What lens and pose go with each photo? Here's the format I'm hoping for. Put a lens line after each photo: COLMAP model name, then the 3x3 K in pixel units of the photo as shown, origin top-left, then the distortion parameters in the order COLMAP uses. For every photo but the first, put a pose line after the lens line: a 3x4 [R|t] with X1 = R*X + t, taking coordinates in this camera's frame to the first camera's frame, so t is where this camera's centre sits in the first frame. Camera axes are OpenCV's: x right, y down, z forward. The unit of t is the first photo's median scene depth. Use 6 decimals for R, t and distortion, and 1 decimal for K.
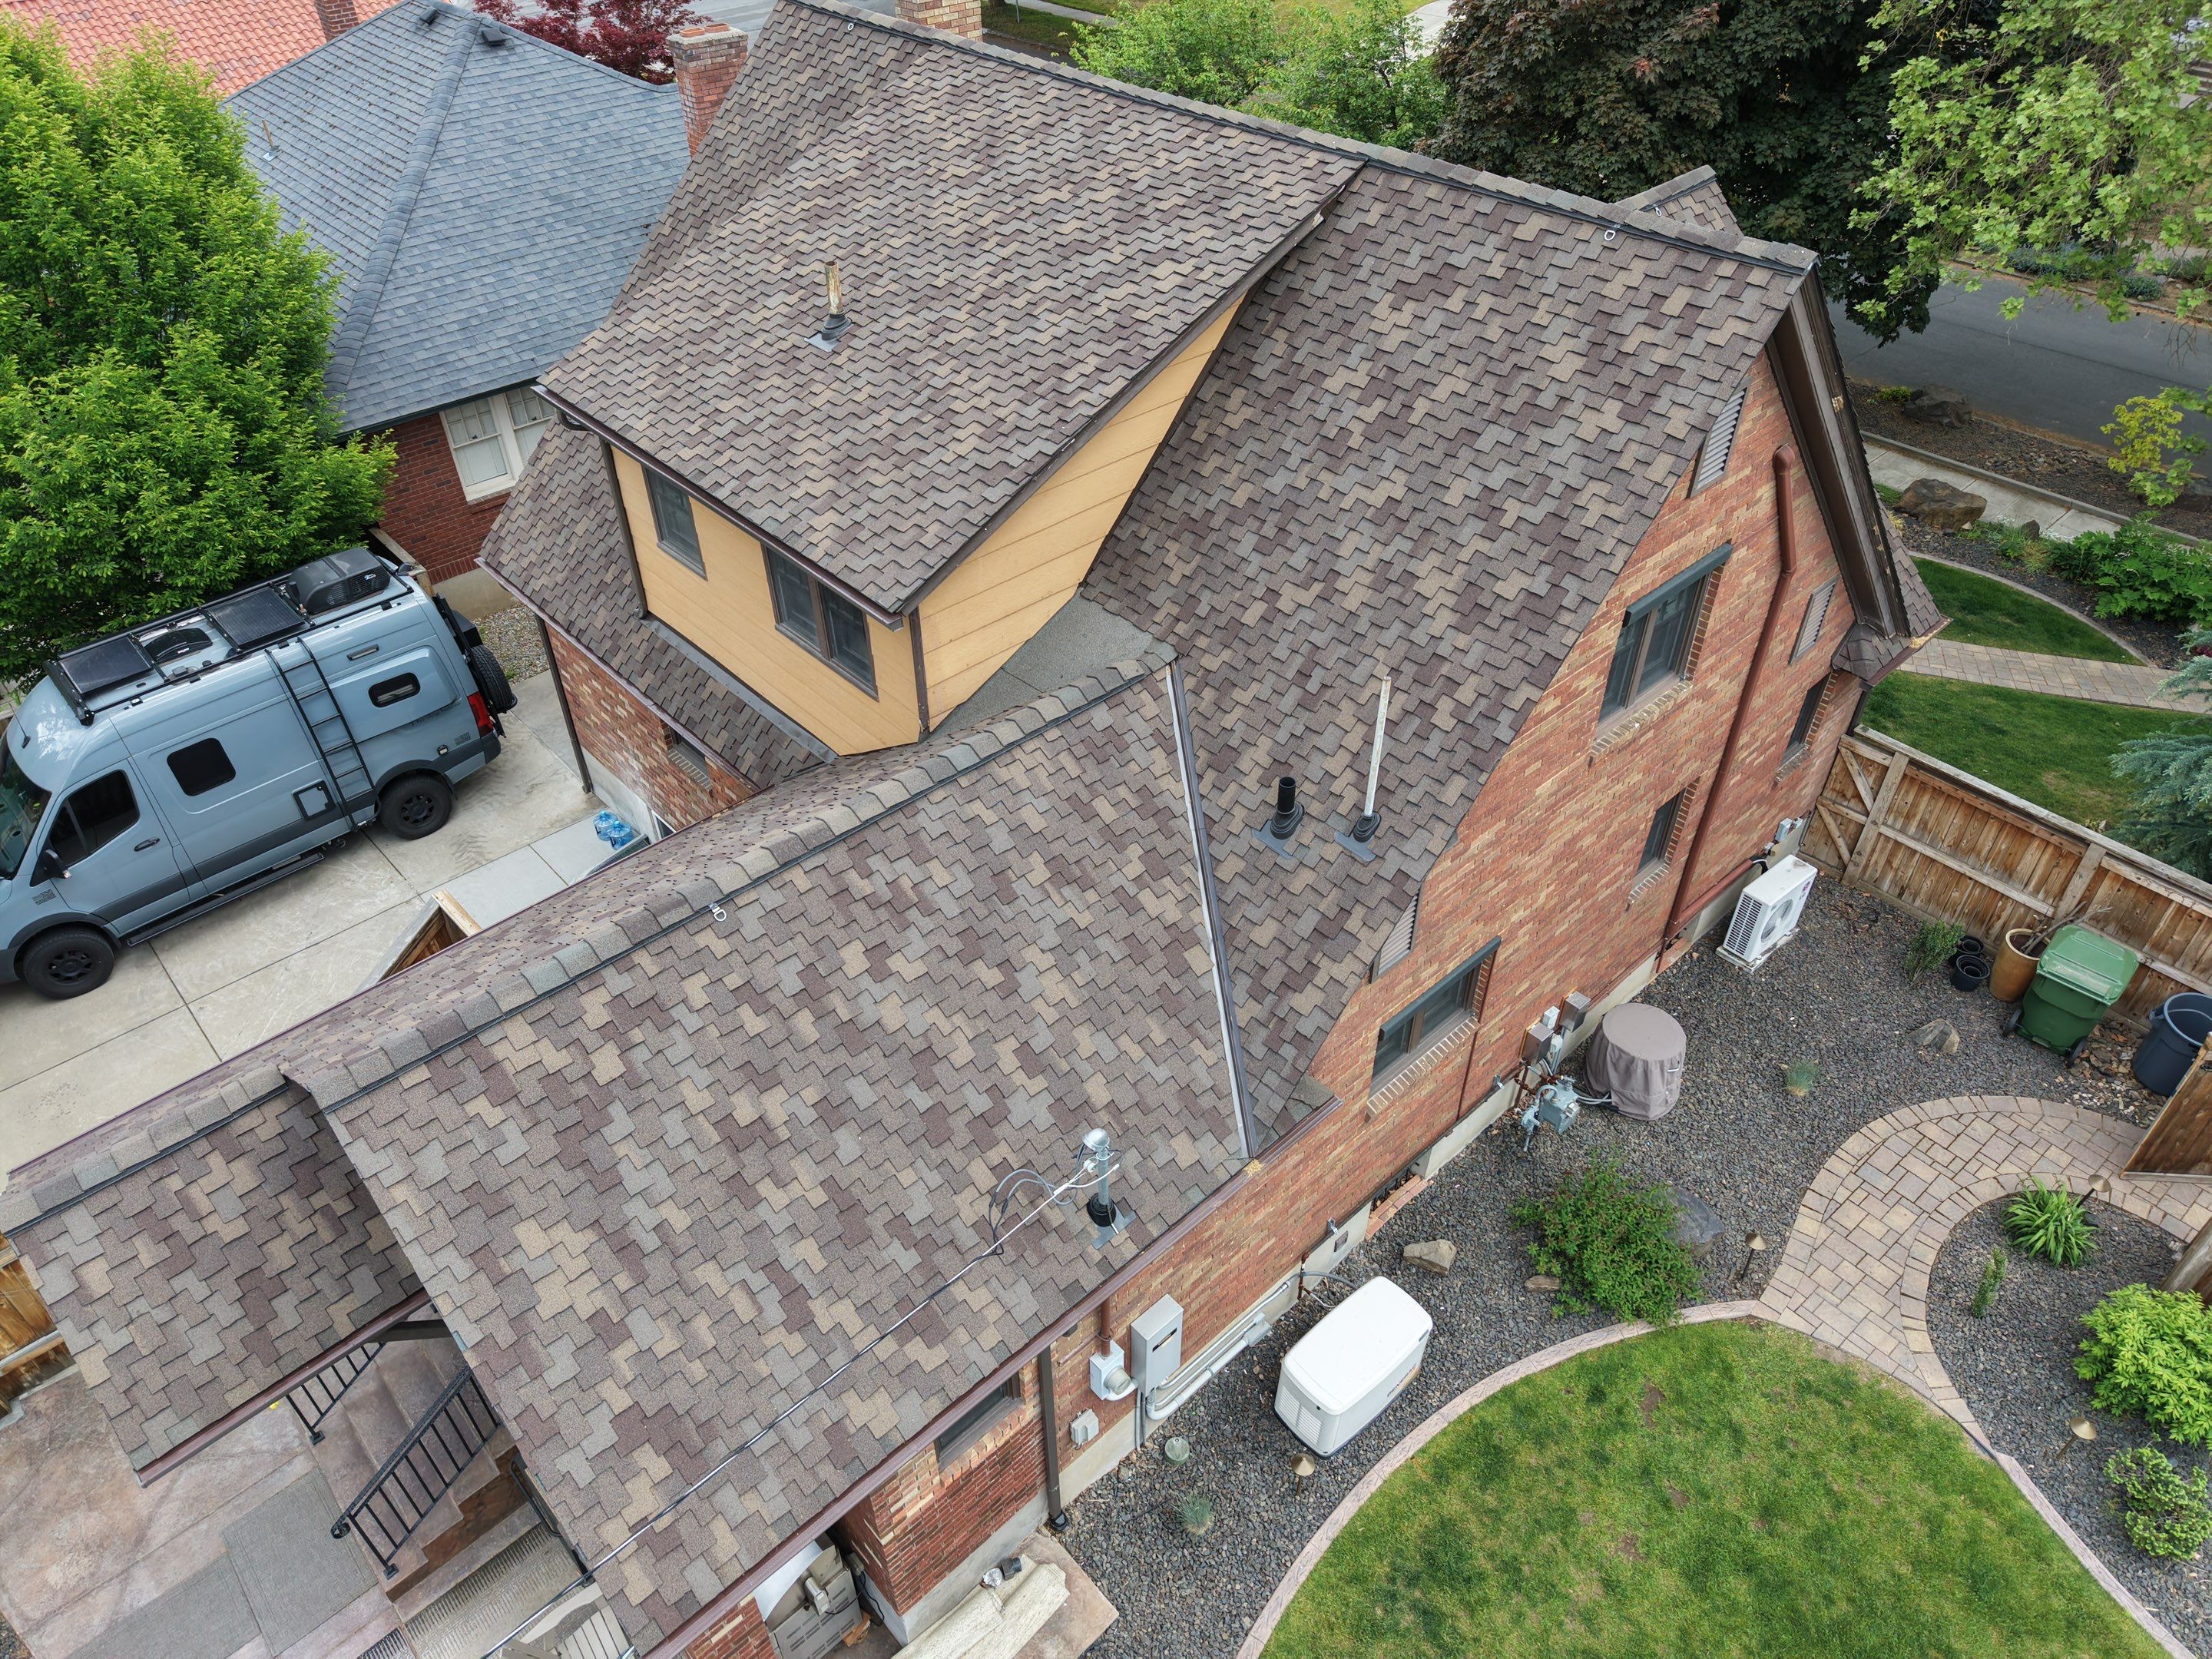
lens RADIAL K [[1481.2, 0, 1103.9], [0, 1481.2, 829.4], [0, 0, 1]] dist [0.031163, -0.031874]
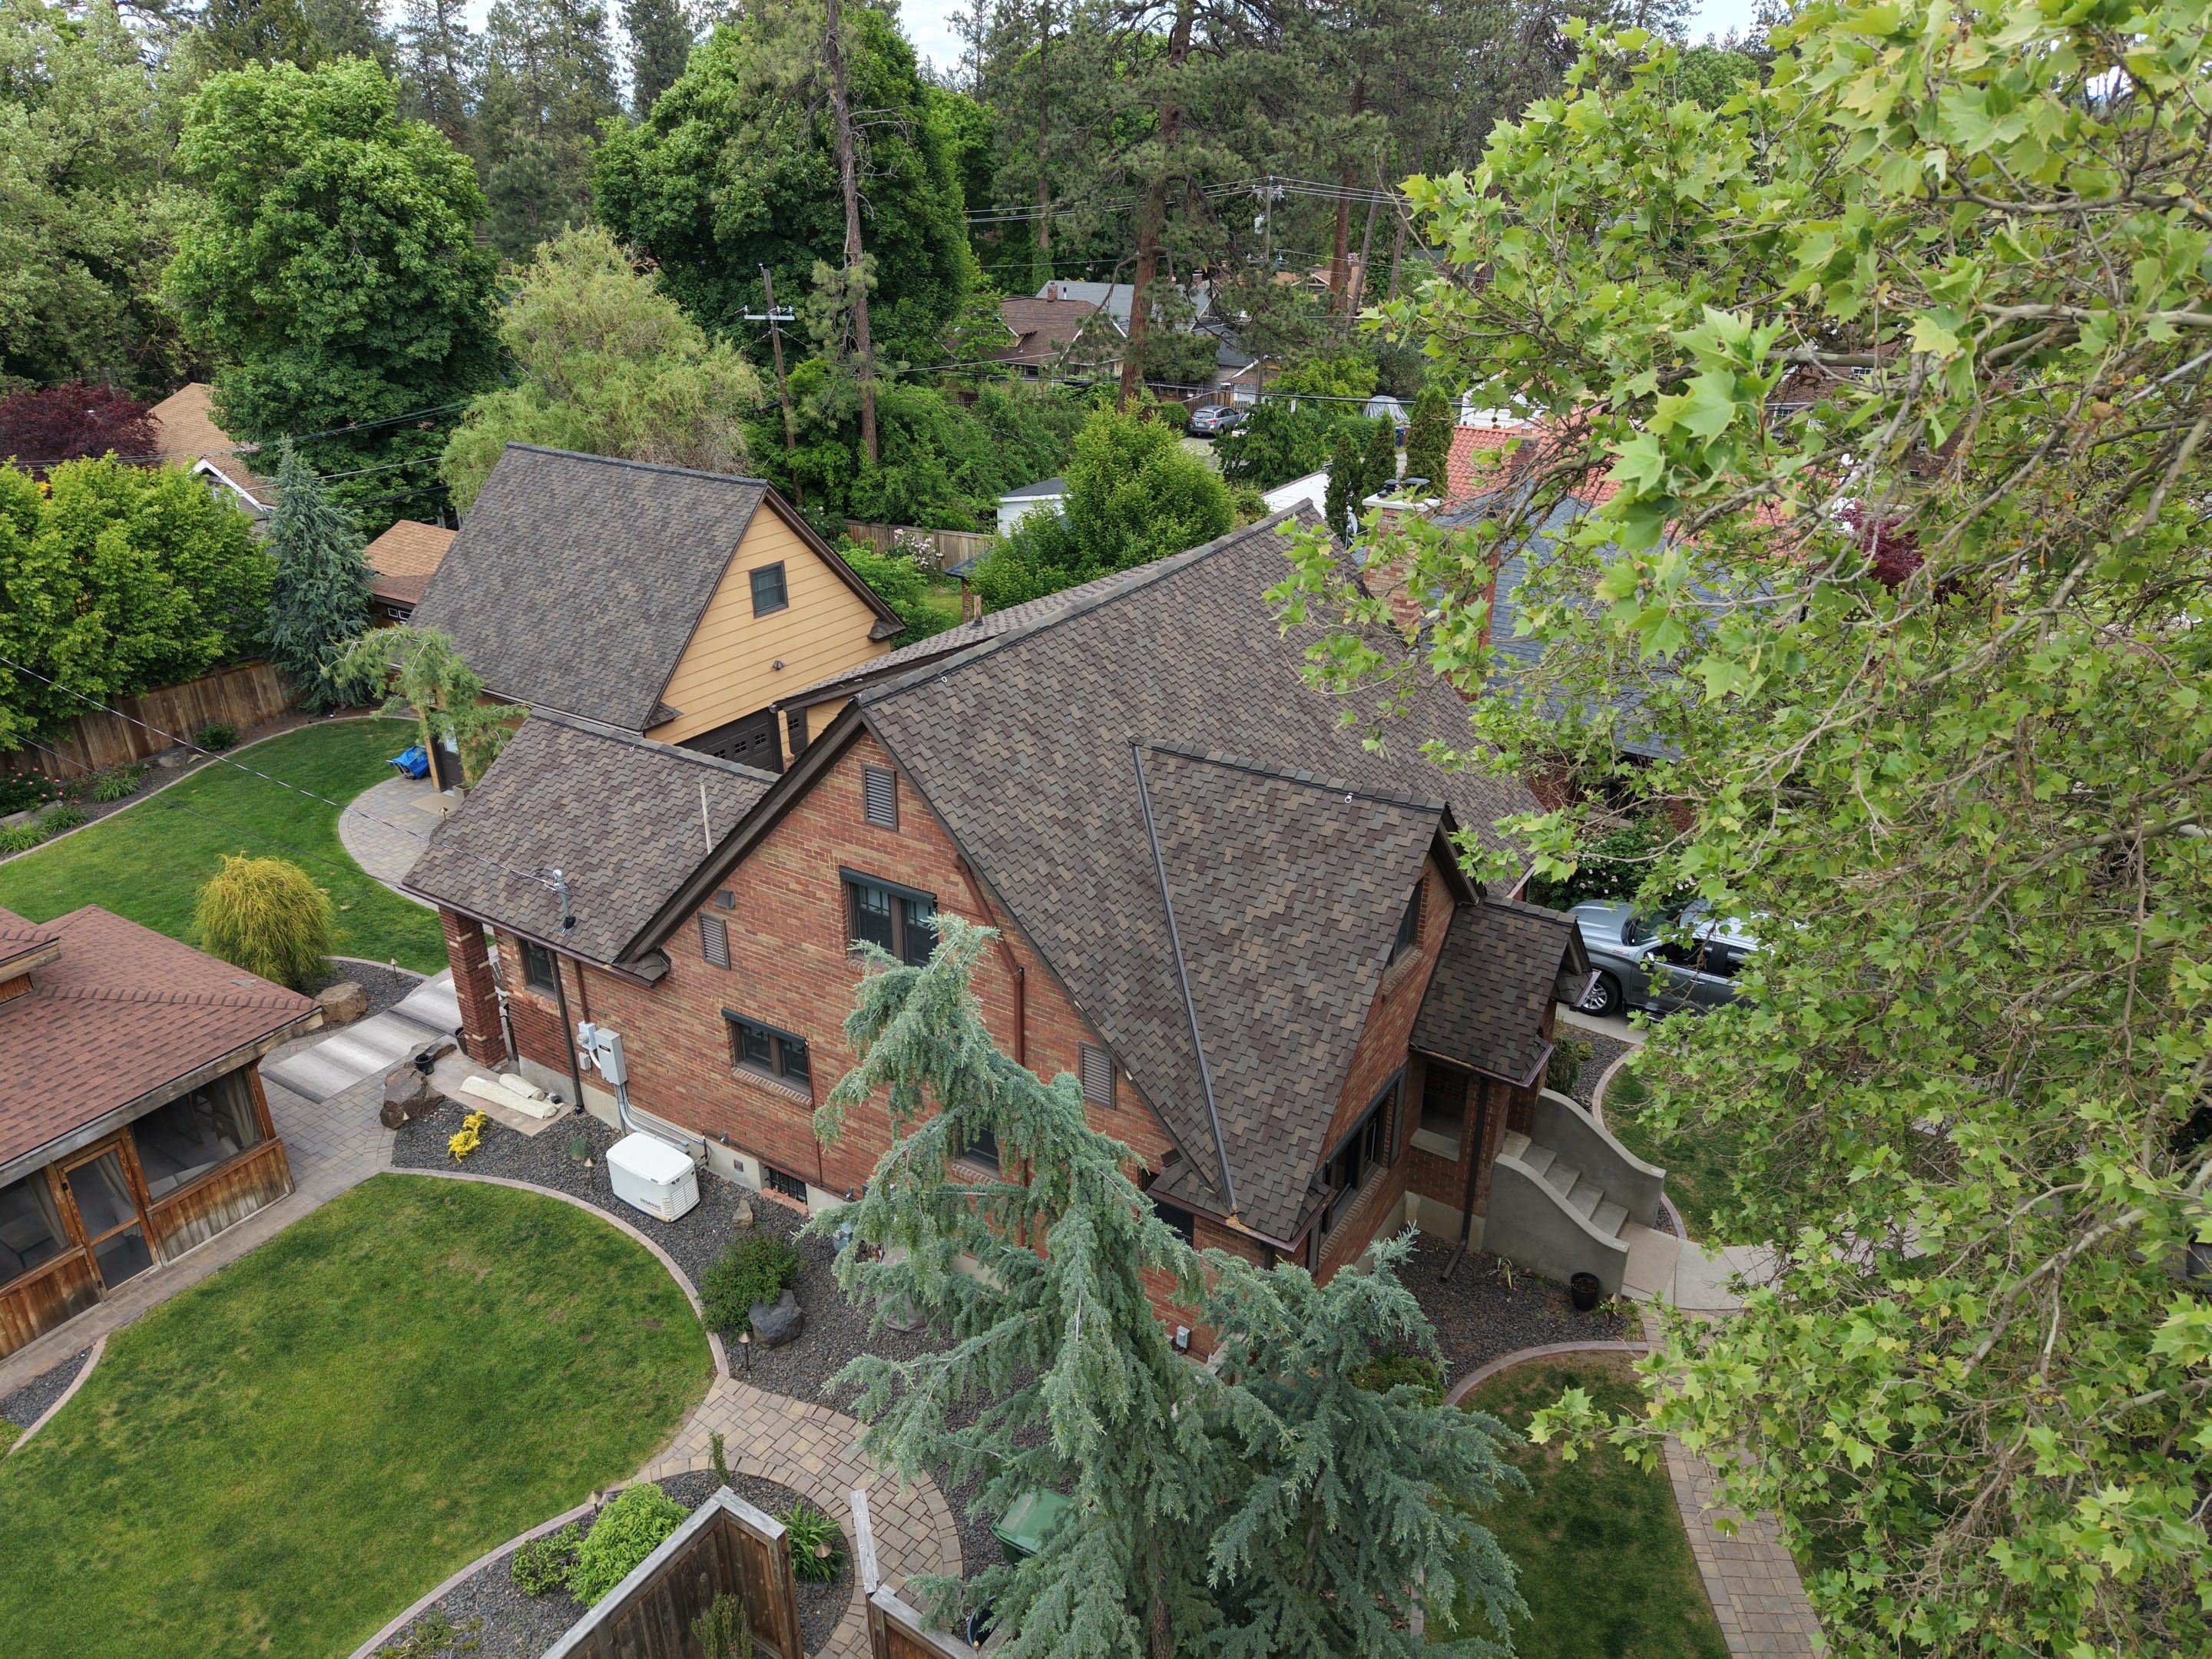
lens RADIAL K [[1484.5, 0, 1096.7], [0, 1484.5, 825.5], [0, 0, 1]] dist [0.039599, -0.041184]
pose [[0.267518, 0.416367, -0.868949, 1.570428], [-0.622873, 0.762787, 0.173738, -0.550658], [0.735162, 0.494767, 0.463403, 0.353519]]
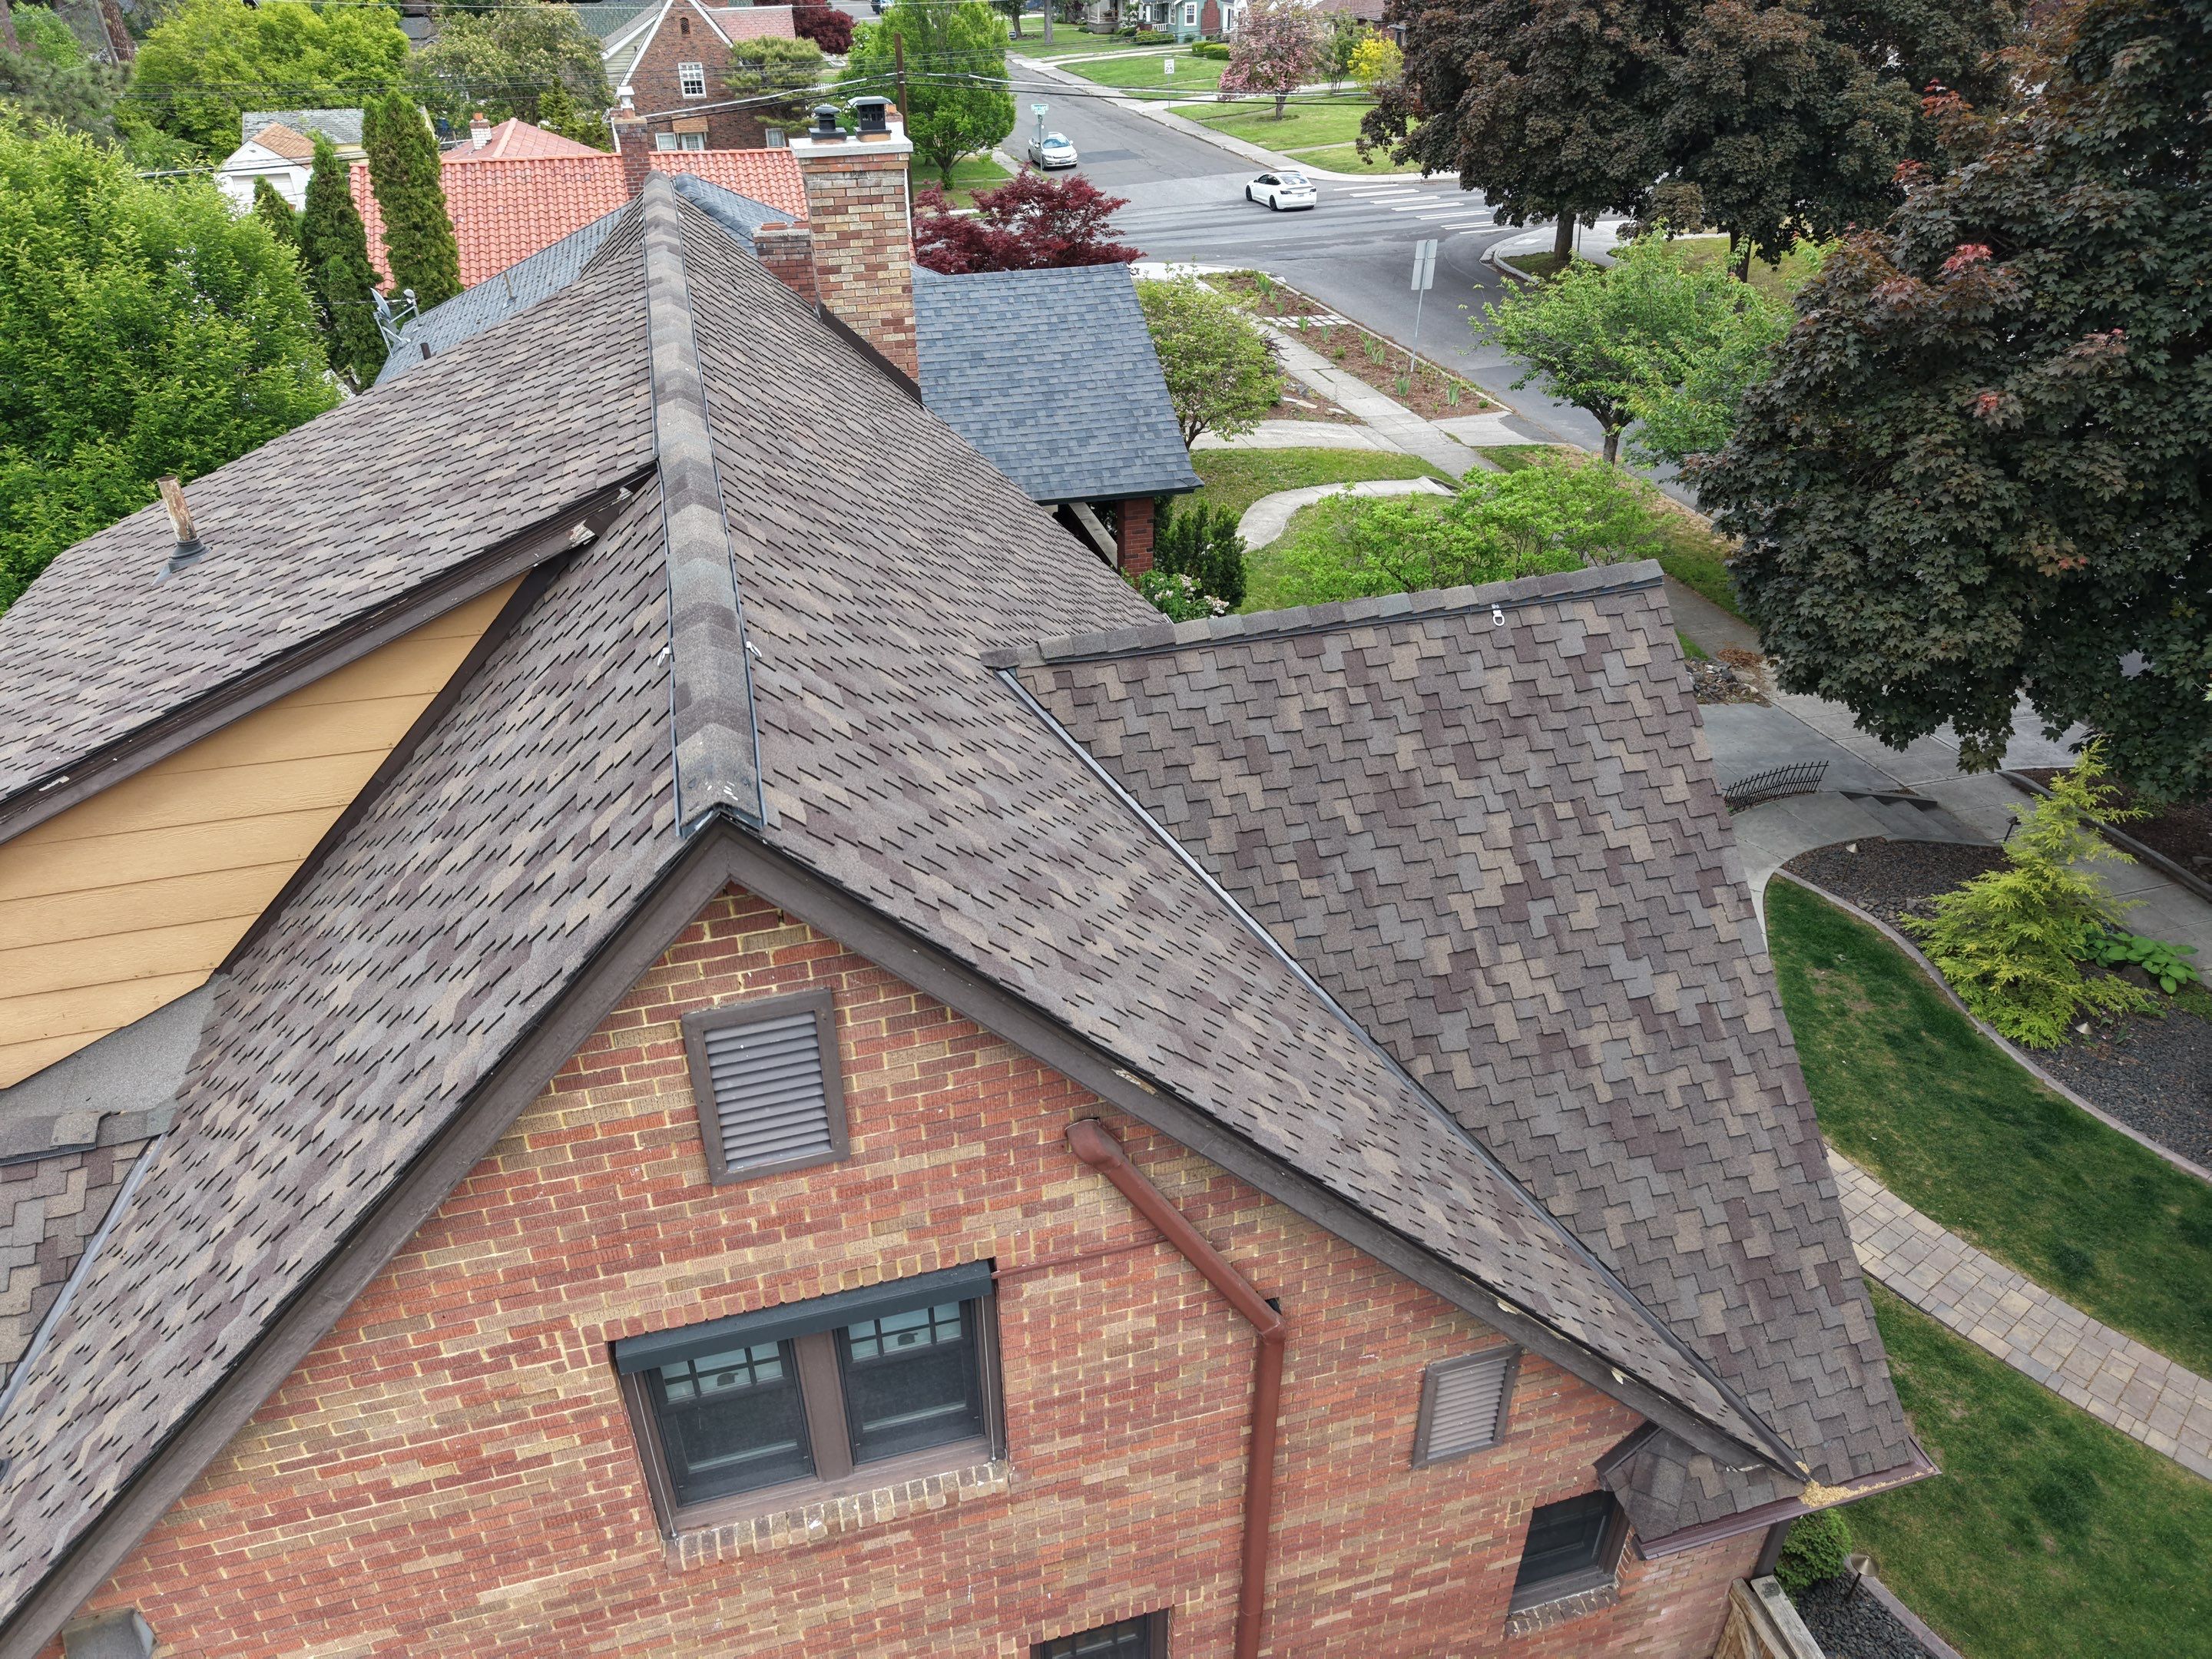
lens RADIAL K [[1481.2, 0, 1103.9], [0, 1481.2, 829.4], [0, 0, 1]] dist [0.031163, -0.031874]
pose [[0.886445, 0.247577, -0.391050, 0.562417], [-0.296598, 0.952484, -0.069312, -0.281526], [0.355309, 0.177426, 0.917756, 0.471640]]
